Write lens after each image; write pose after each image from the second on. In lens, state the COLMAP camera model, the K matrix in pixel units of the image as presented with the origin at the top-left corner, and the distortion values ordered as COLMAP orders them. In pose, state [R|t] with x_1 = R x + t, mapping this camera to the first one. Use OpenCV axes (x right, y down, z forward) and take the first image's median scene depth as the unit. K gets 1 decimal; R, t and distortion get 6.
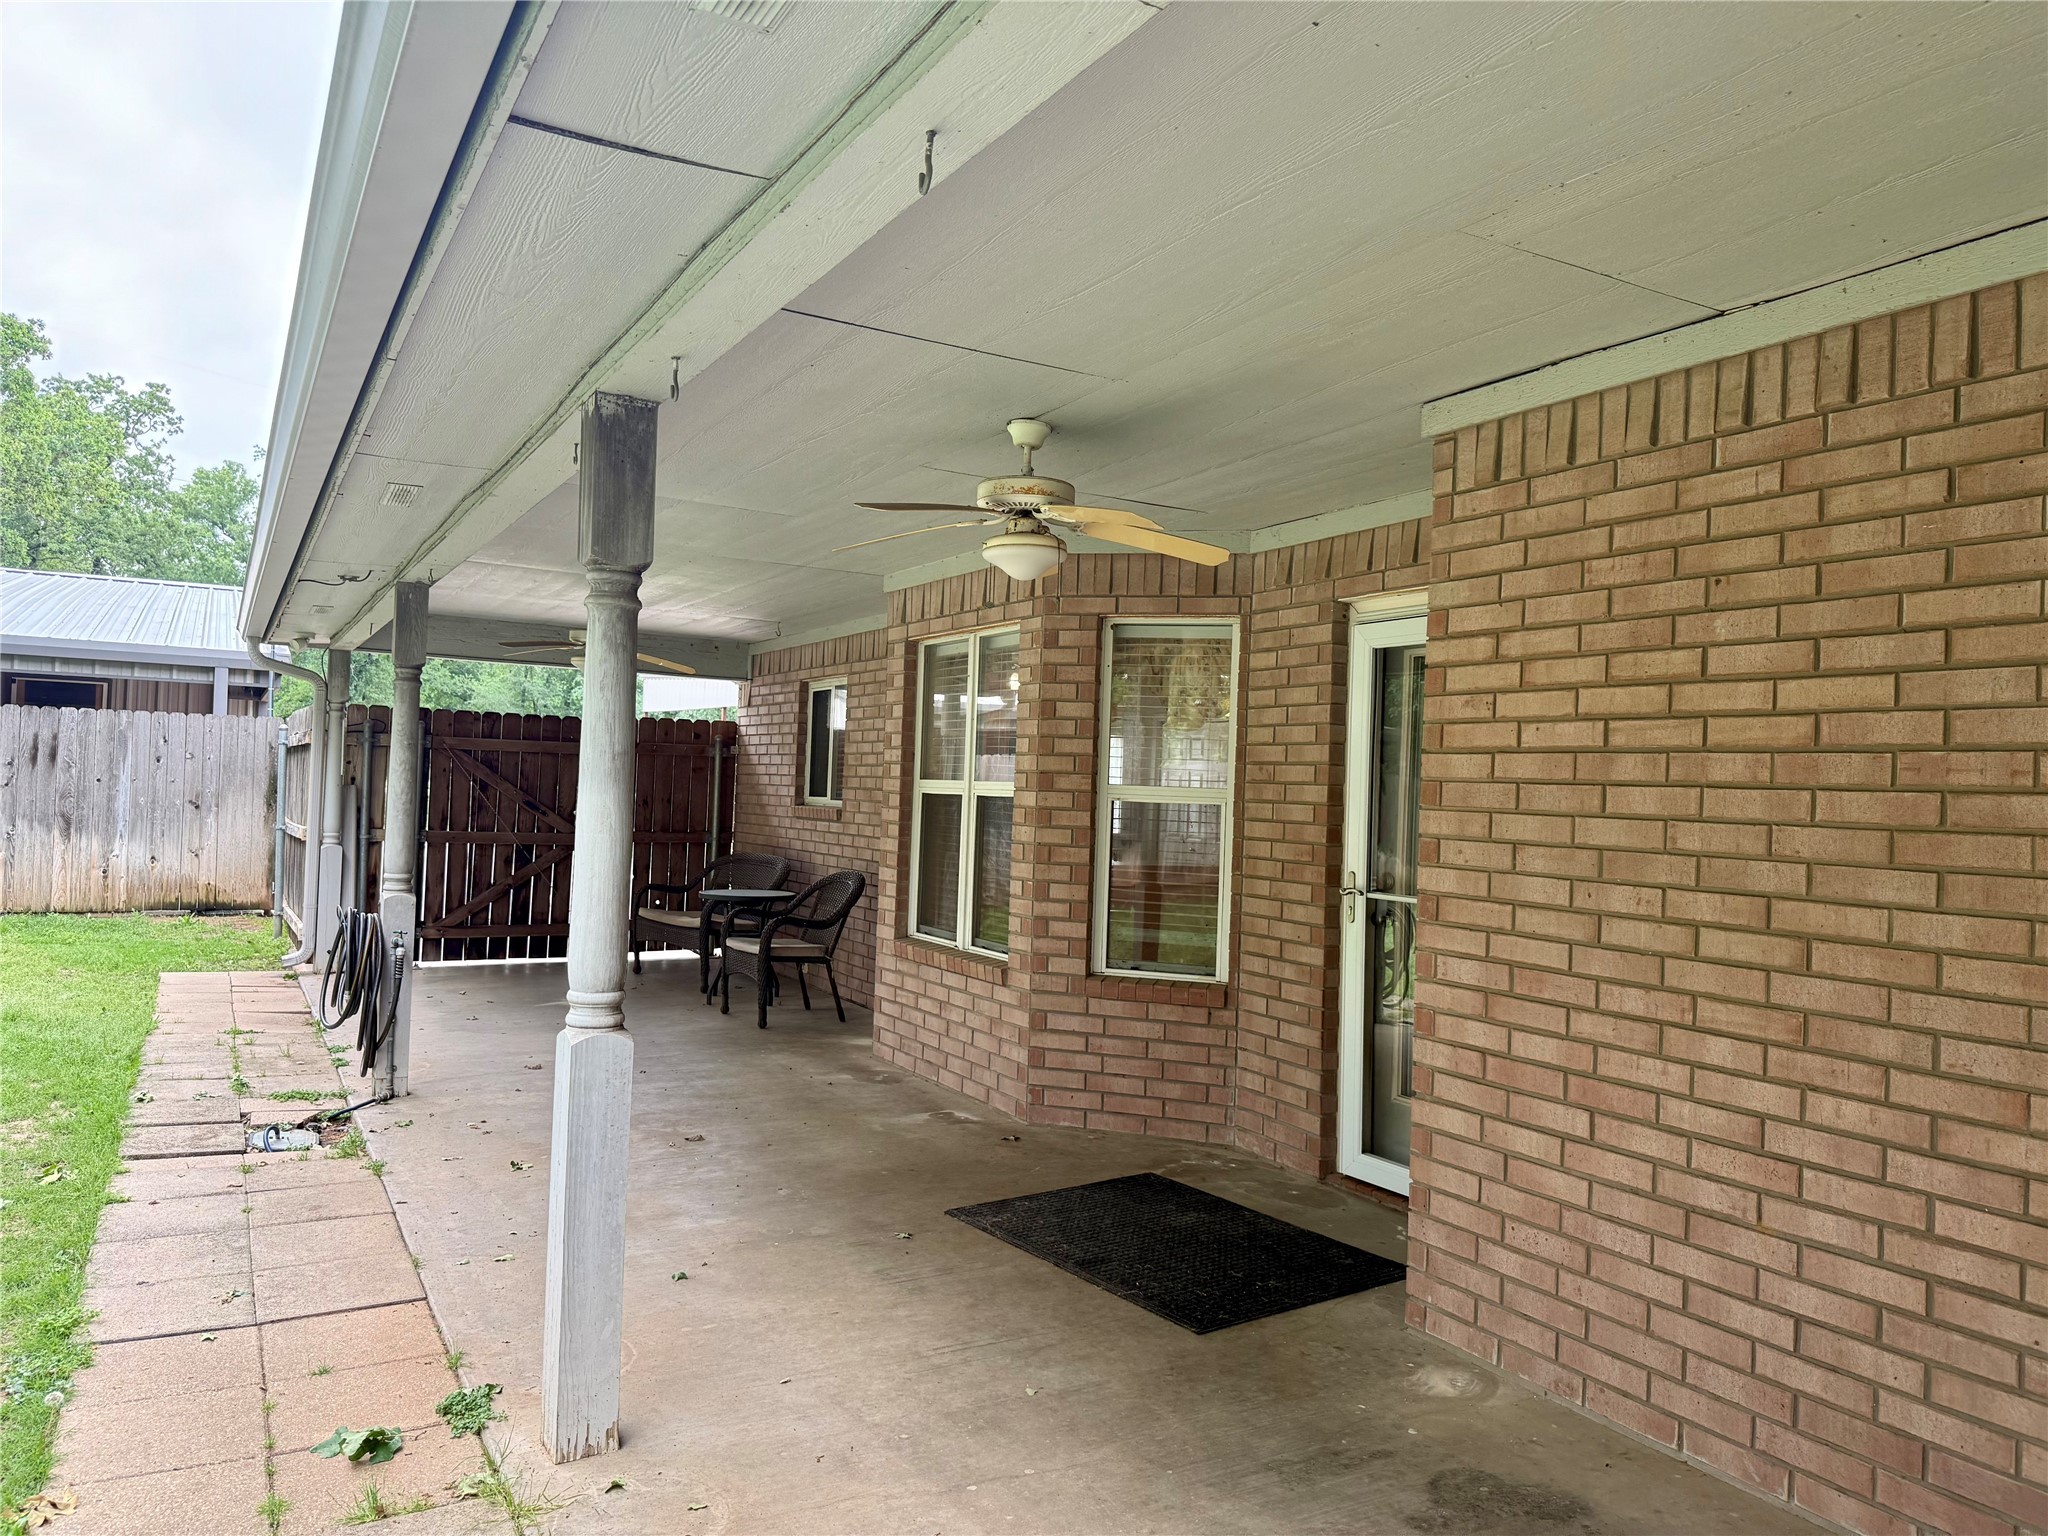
lens RADIAL K [[1439.3, 0, 1024.0], [0, 1439.3, 768.0], [0, 0, 1]] dist [0.007298, -0.006194]
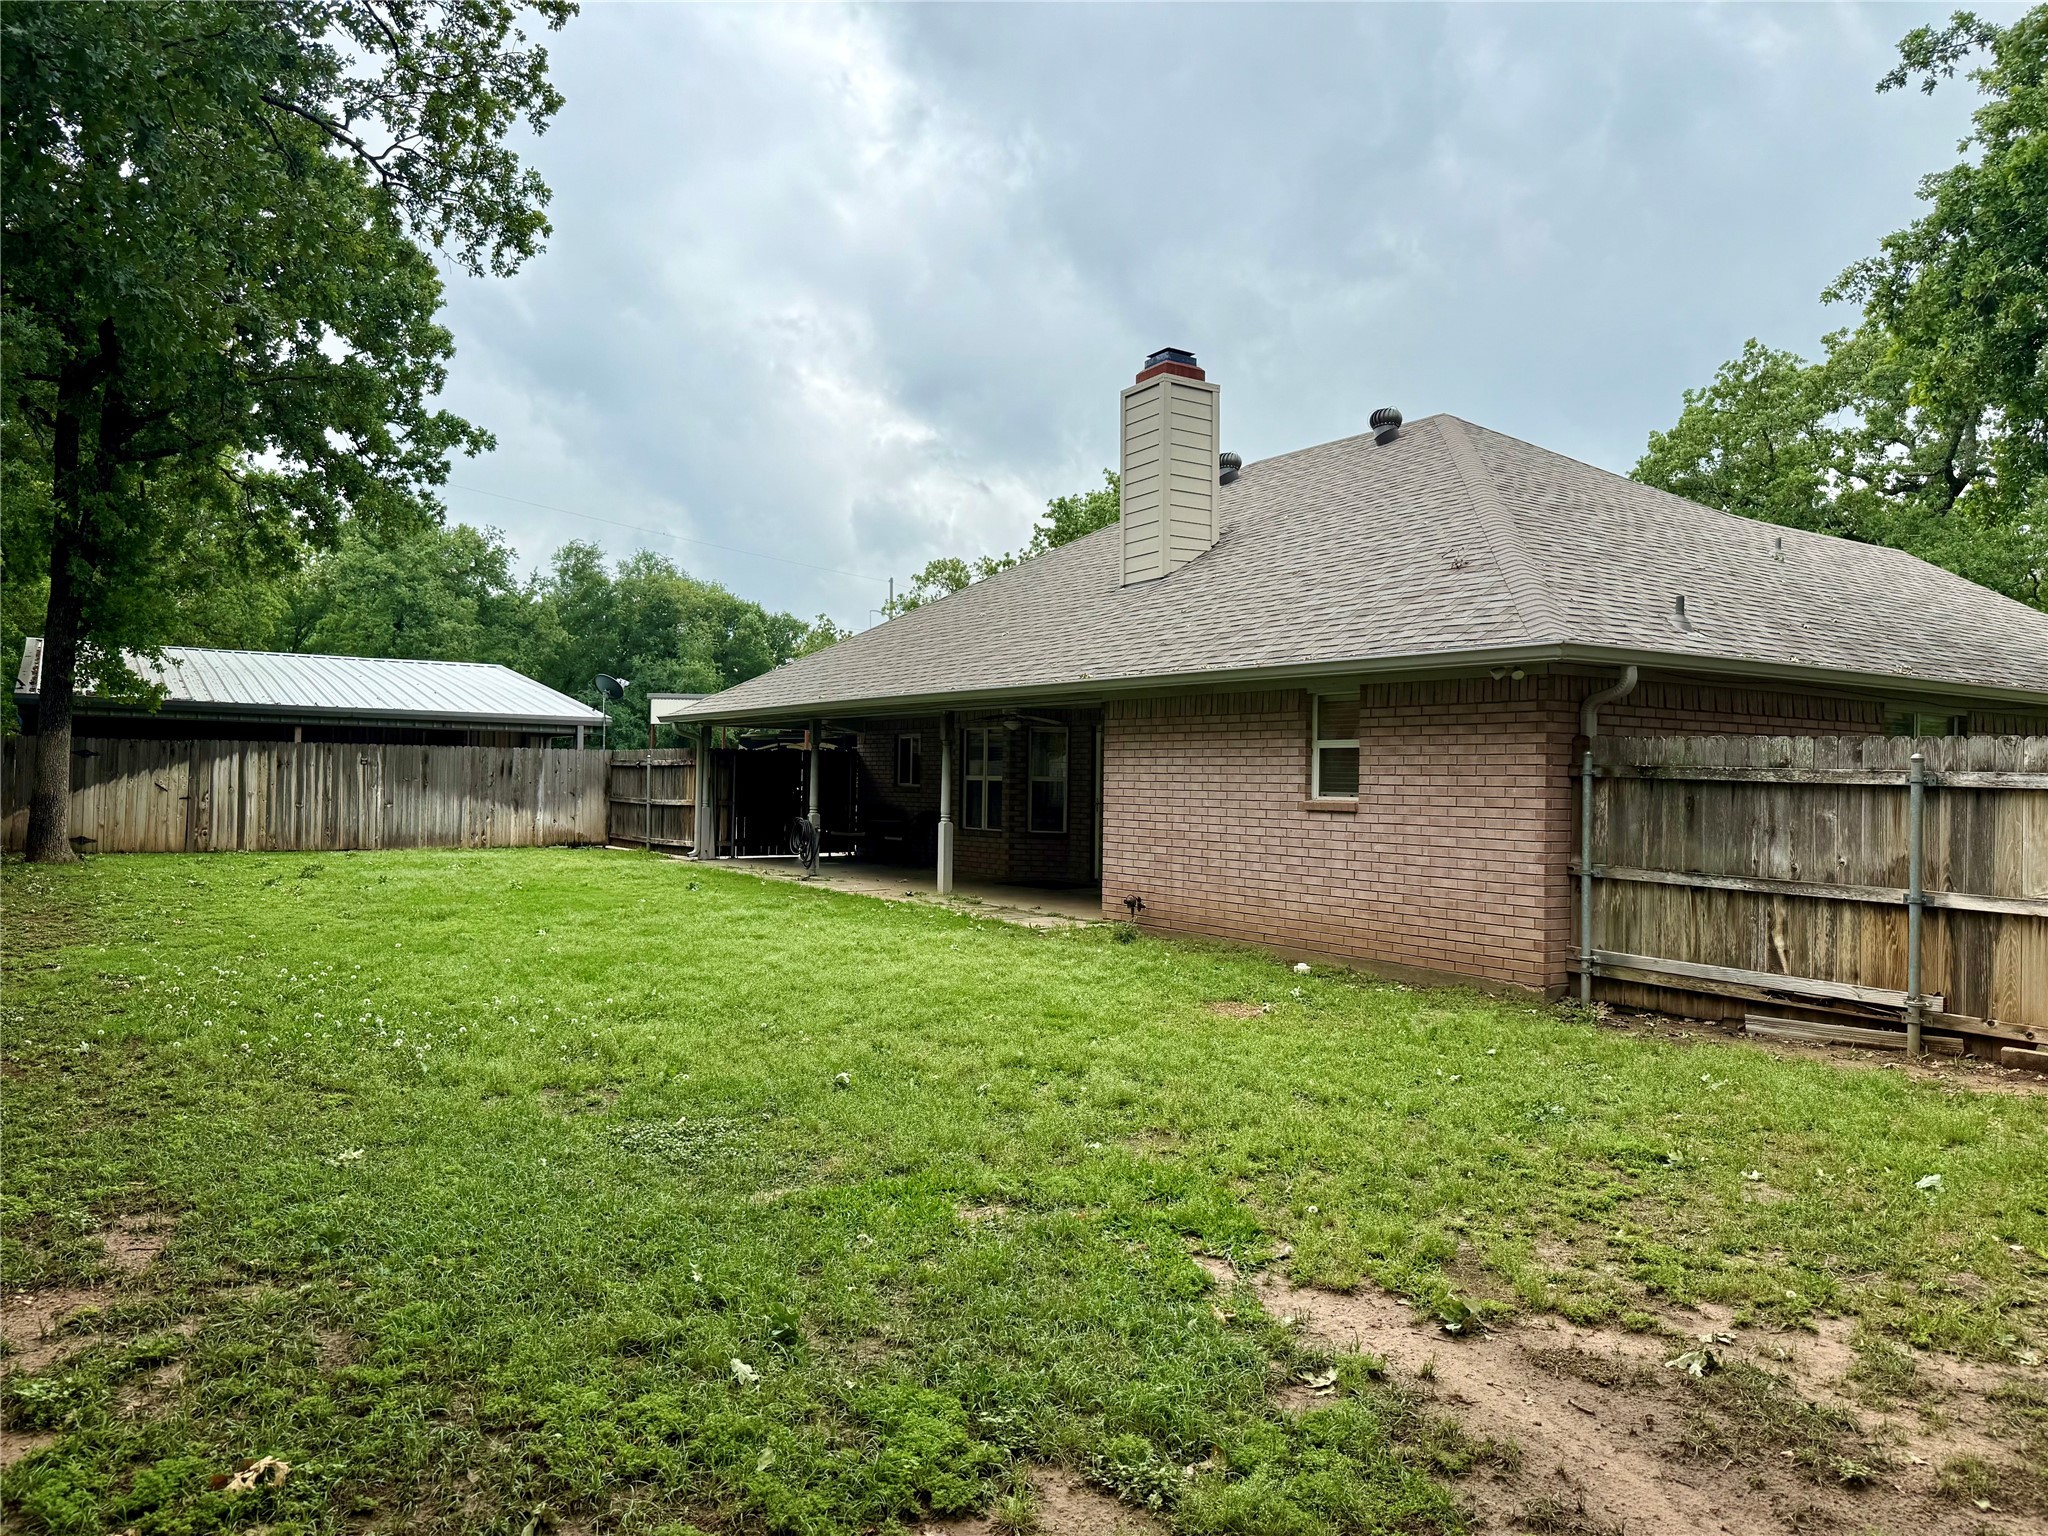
lens RADIAL K [[1439.3, 0, 1024.0], [0, 1439.3, 768.0], [0, 0, 1]] dist [0.007298, -0.006194]
pose [[0.997150, -0.017383, 0.073418, -0.110876], [0.016736, 0.999816, 0.009426, -0.023276], [-0.073569, -0.008170, 0.997257, -1.259801]]
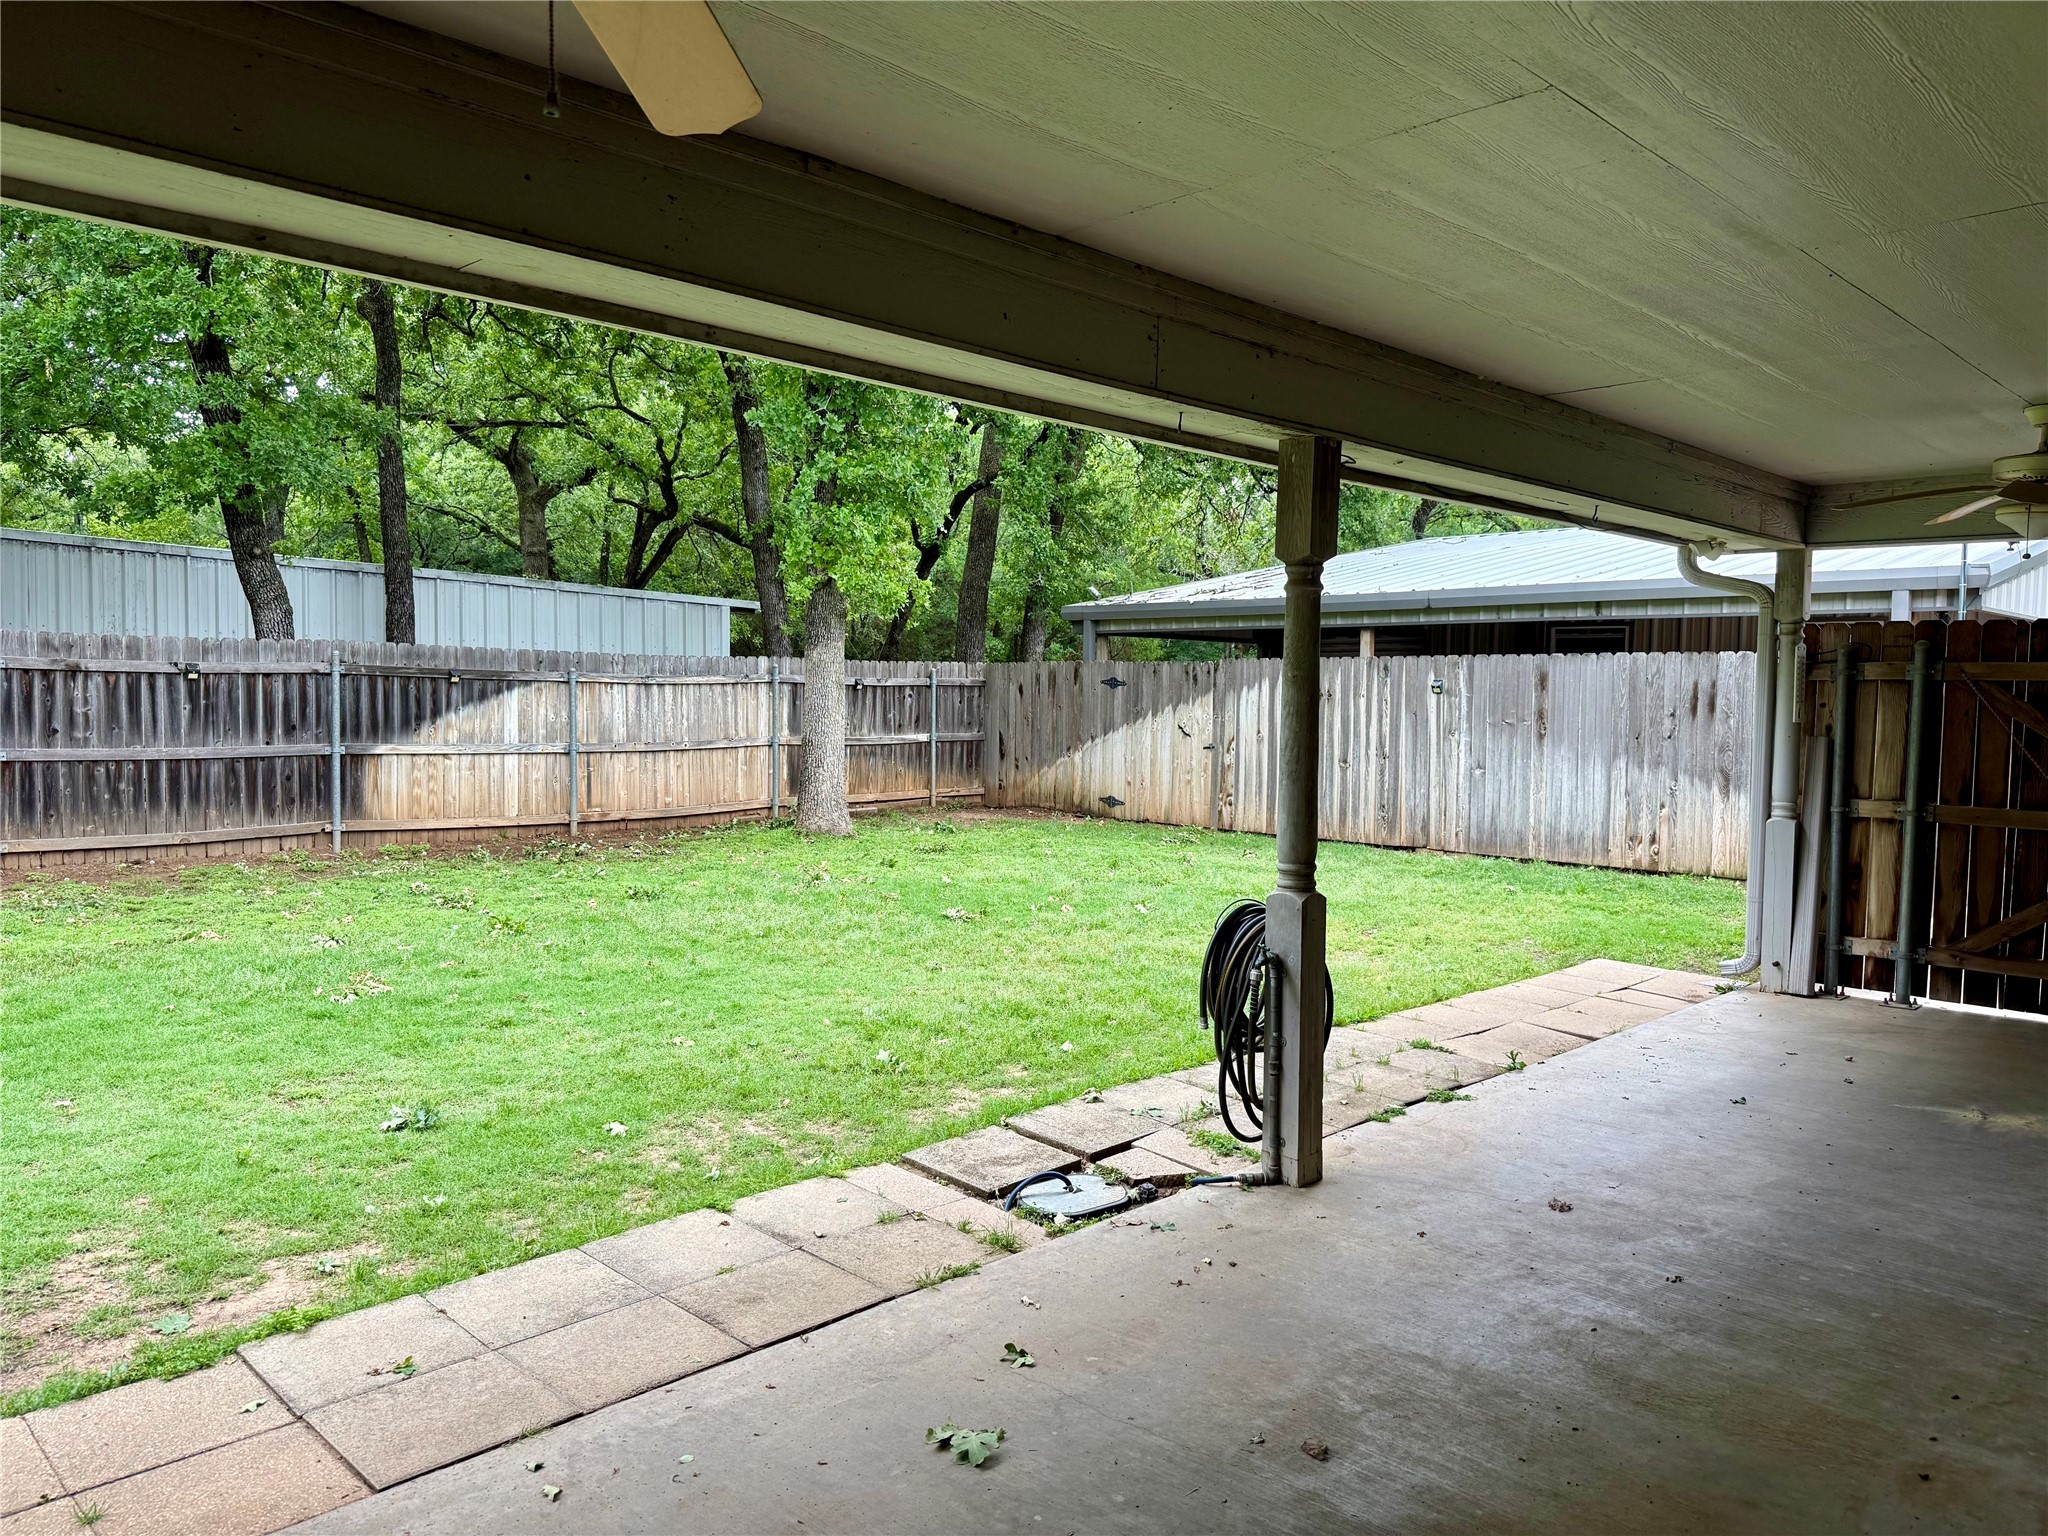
lens RADIAL K [[1439.3, 0, 1024.0], [0, 1439.3, 768.0], [0, 0, 1]] dist [0.007298, -0.006194]
pose [[0.265226, 0.018686, -0.964005, 0.107678], [0.012266, 0.999666, 0.022752, 0.005706], [0.964108, -0.017859, 0.264908, 0.387300]]
